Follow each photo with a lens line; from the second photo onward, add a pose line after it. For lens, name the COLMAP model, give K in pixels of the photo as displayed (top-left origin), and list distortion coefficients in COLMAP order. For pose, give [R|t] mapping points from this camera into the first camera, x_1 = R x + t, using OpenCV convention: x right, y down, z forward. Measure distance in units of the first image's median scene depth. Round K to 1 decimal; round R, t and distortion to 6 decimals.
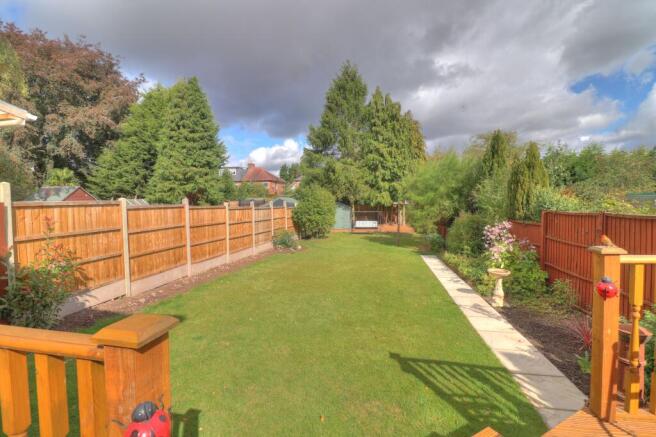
lens RADIAL K [[302.7, 0, 326.2], [0, 302.7, 211.8], [0, 0, 1]] dist [0.001522, -0.008707]
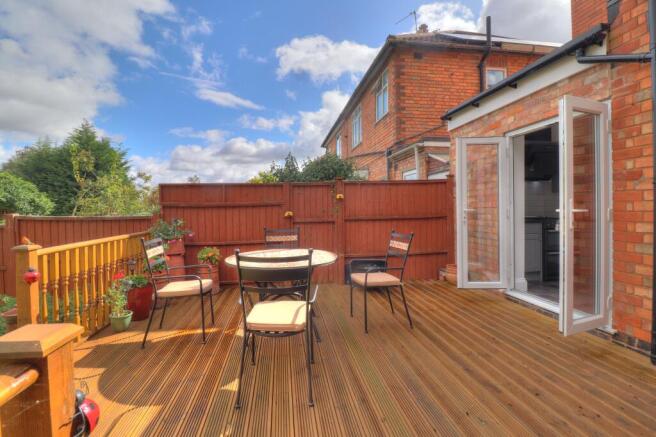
lens RADIAL K [[302.7, 0, 326.2], [0, 302.7, 211.8], [0, 0, 1]] dist [0.001522, -0.008707]
pose [[-0.331839, 0.004463, 0.943325, -0.059732], [0.042925, 0.999024, 0.010373, 0.001063], [-0.942359, 0.043934, -0.331707, 0.015780]]
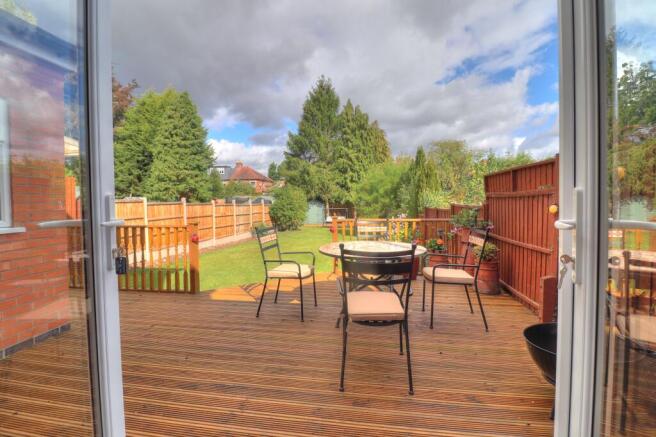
lens RADIAL K [[302.7, 0, 326.2], [0, 302.7, 211.8], [0, 0, 1]] dist [0.001522, -0.008707]
pose [[0.999434, 0.002293, 0.033564, 0.053653], [-0.002508, 0.999977, 0.006337, 0.004190], [-0.033549, -0.006417, 0.999416, -0.152270]]
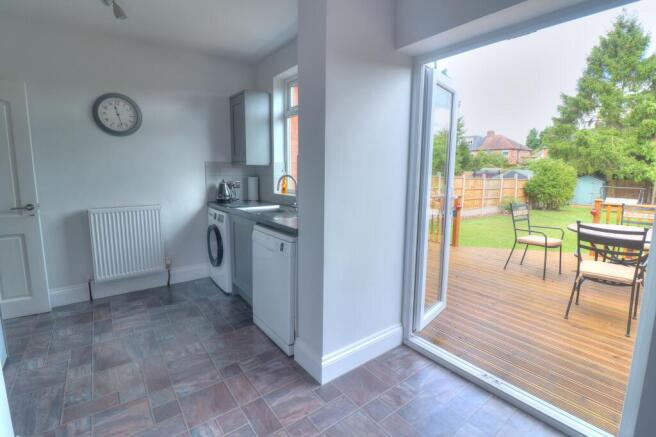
lens RADIAL K [[302.7, 0, 326.2], [0, 302.7, 211.8], [0, 0, 1]] dist [0.001522, -0.008707]
pose [[0.745468, 0.111917, -0.657078, 0.065467], [-0.042039, 0.991735, 0.121224, -0.000834], [0.665214, -0.062746, 0.744012, -0.234516]]
